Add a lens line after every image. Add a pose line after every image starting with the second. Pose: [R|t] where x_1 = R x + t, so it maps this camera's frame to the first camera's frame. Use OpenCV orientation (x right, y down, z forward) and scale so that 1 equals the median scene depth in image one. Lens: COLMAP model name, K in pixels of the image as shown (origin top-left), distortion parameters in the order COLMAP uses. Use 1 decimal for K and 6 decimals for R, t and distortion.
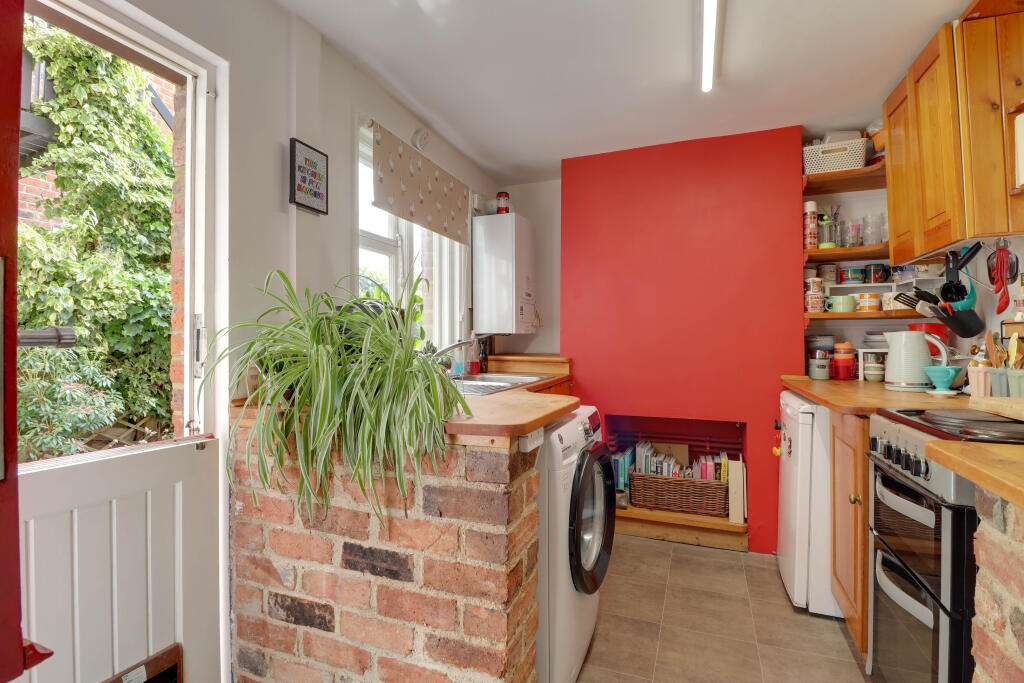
lens RADIAL K [[475.5, 0, 512.0], [0, 475.5, 341.5], [0, 0, 1]] dist [0.000517, -0.013335]
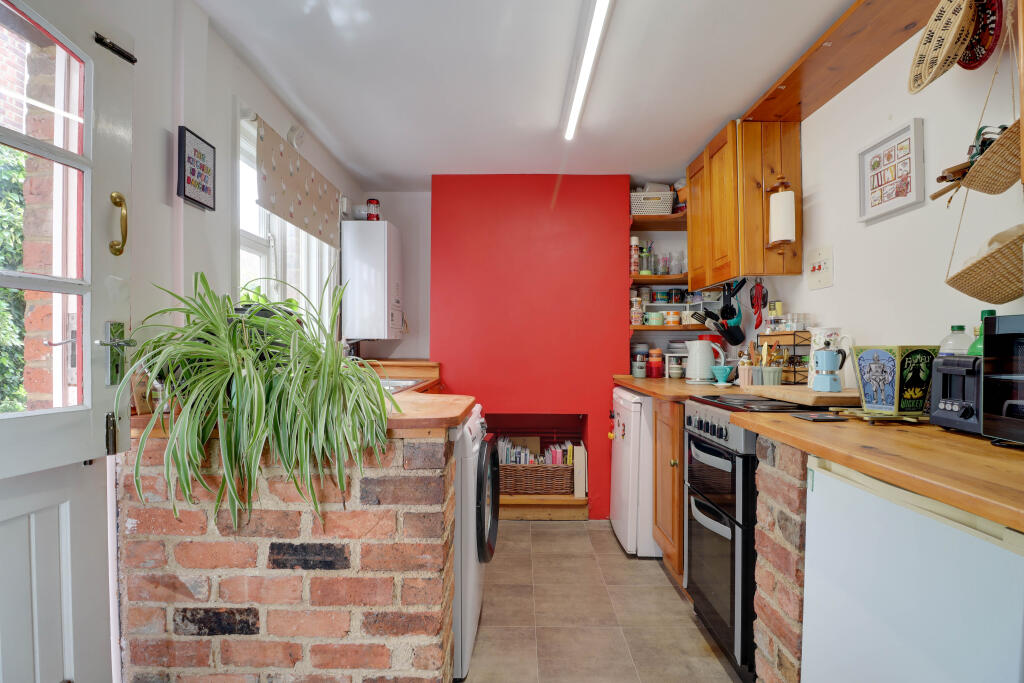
lens RADIAL K [[473.6, 0, 516.5], [0, 473.6, 356.1], [0, 0, 1]] dist [-0.000102, -0.014358]
pose [[0.932563, -0.002445, 0.360999, -0.170118], [-0.003894, 0.999851, 0.016831, 0.002725], [-0.360986, -0.017101, 0.932414, -0.092822]]
